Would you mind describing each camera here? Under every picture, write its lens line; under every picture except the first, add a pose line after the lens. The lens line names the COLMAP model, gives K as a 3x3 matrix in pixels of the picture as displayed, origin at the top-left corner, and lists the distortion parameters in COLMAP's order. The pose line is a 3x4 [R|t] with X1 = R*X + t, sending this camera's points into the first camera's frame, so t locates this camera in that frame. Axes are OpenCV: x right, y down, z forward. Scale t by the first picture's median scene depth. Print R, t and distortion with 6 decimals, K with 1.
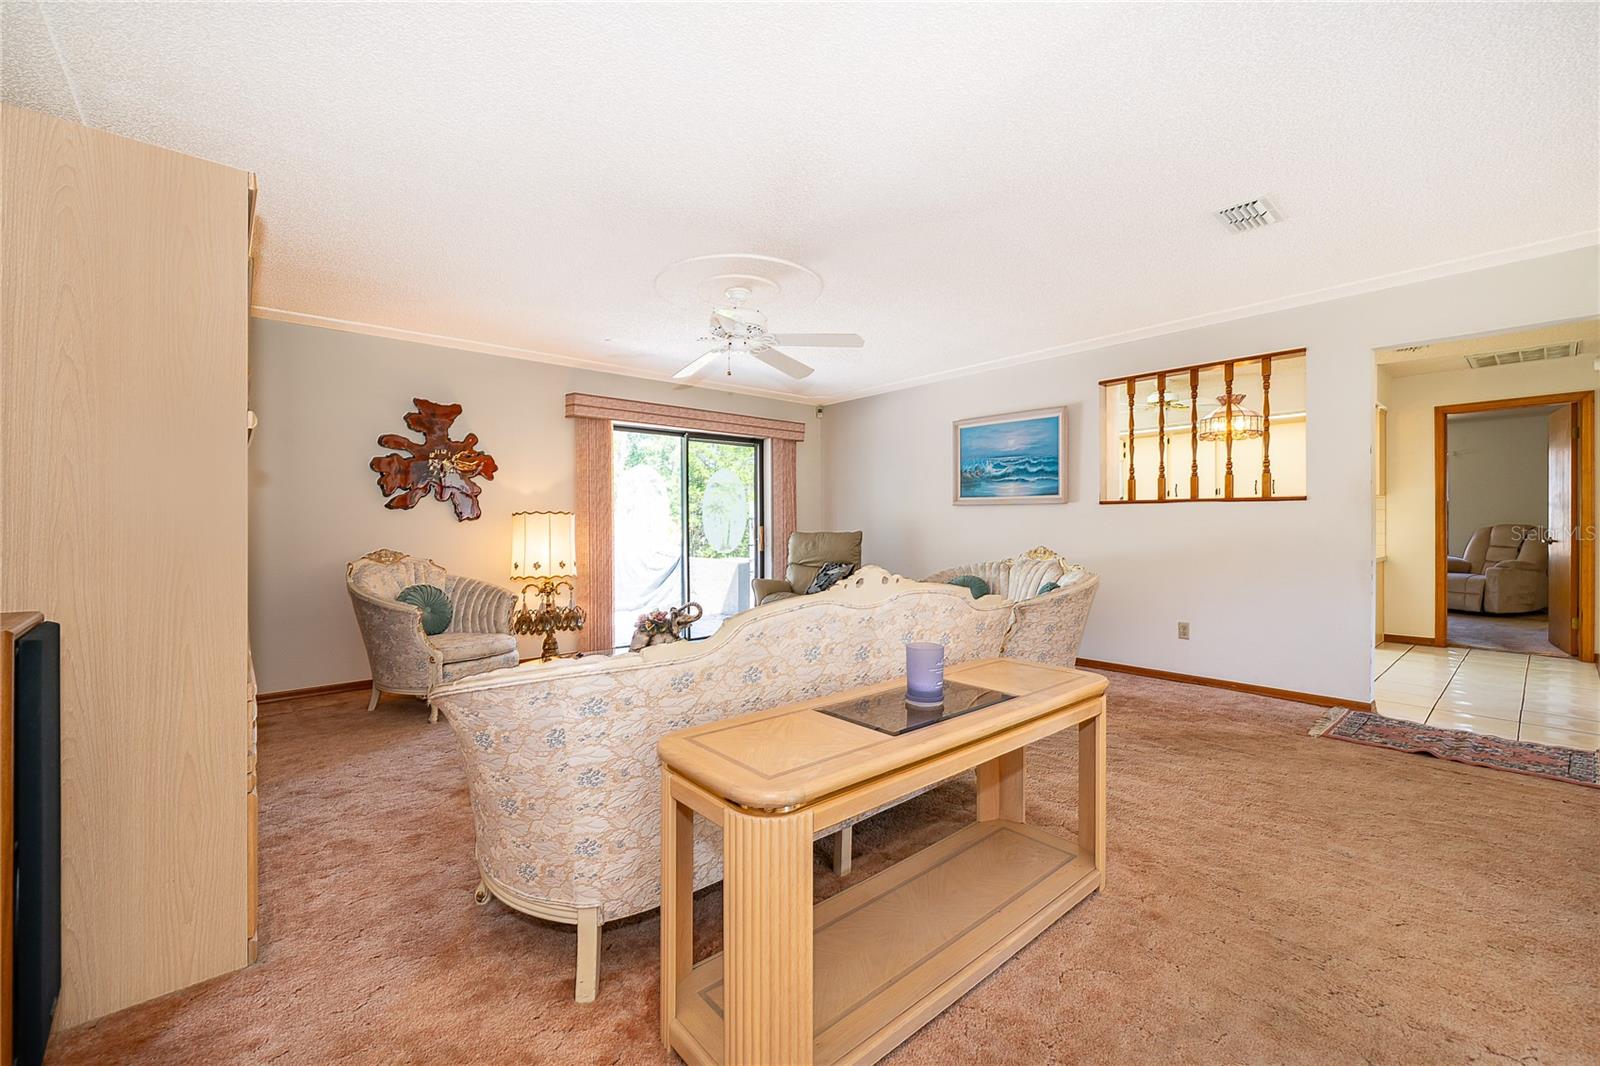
lens RADIAL K [[647.1, 0, 804.3], [0, 647.1, 528.3], [0, 0, 1]] dist [-0.003057, 0.000772]
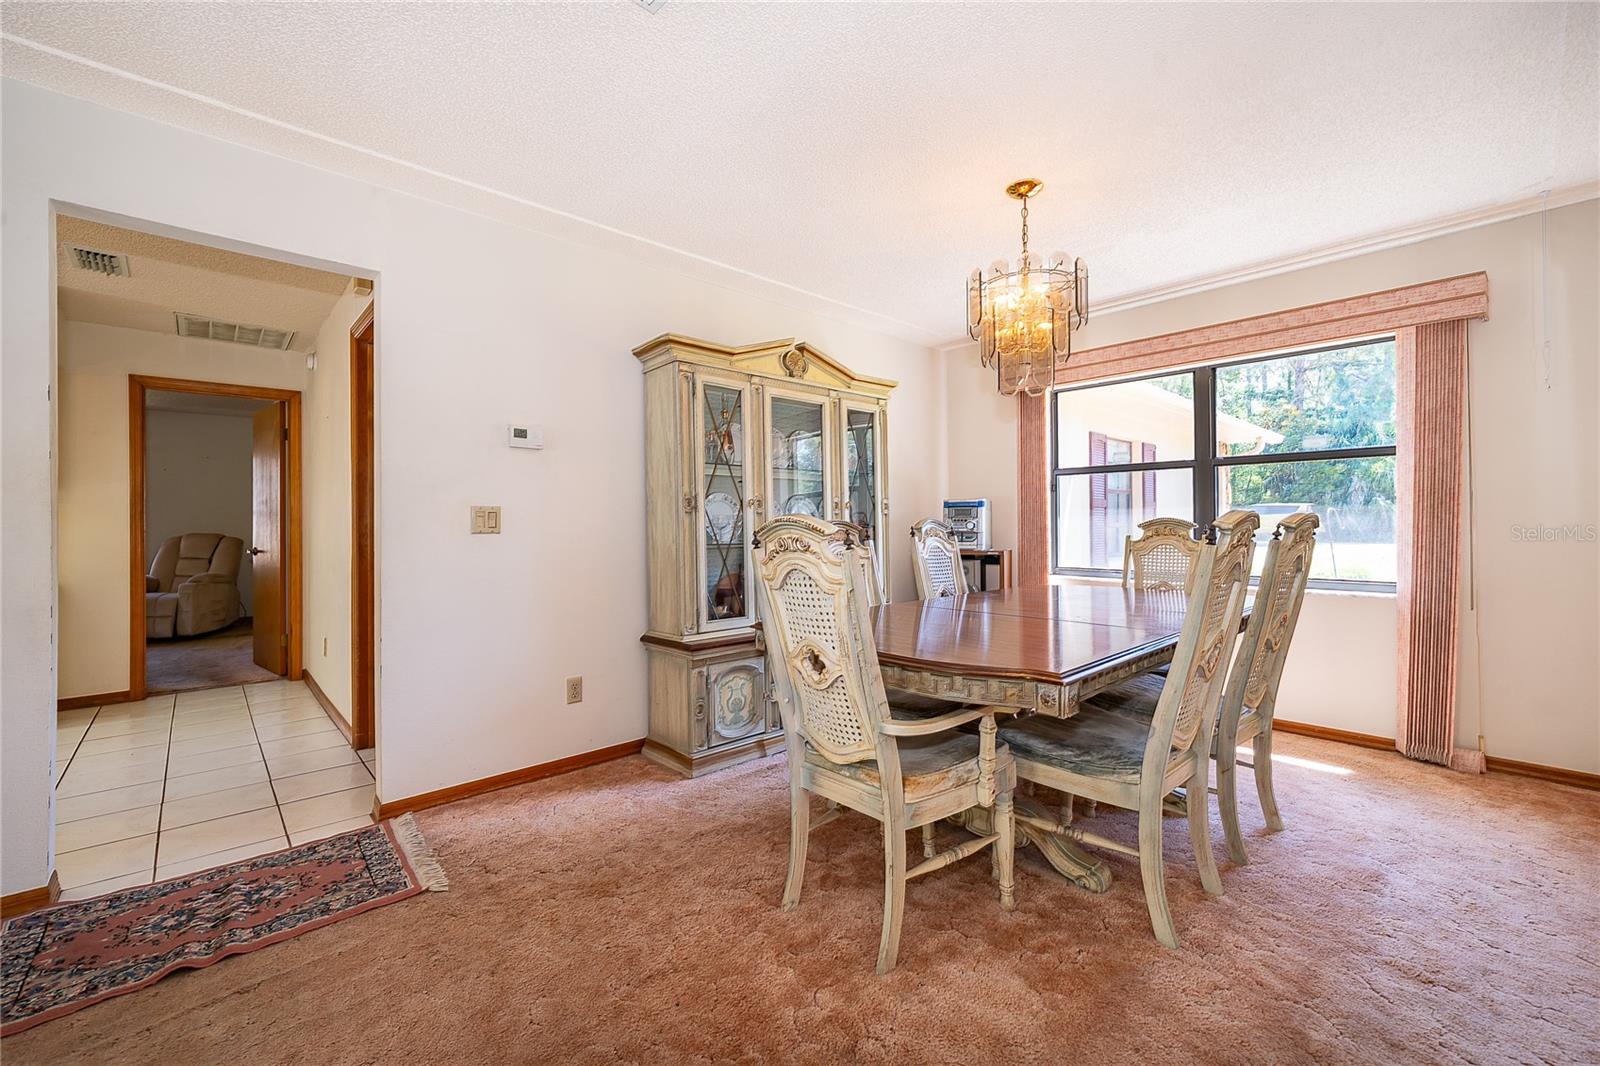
lens RADIAL K [[647.1, 0, 791.1], [0, 647.1, 525.0], [0, 0, 1]] dist [-0.003057, 0.000772]
pose [[-0.030508, 0.007097, 0.999509, 0.240510], [0.010811, 0.999919, -0.006770, -0.004062], [-0.999476, 0.010599, -0.030582, 0.295268]]
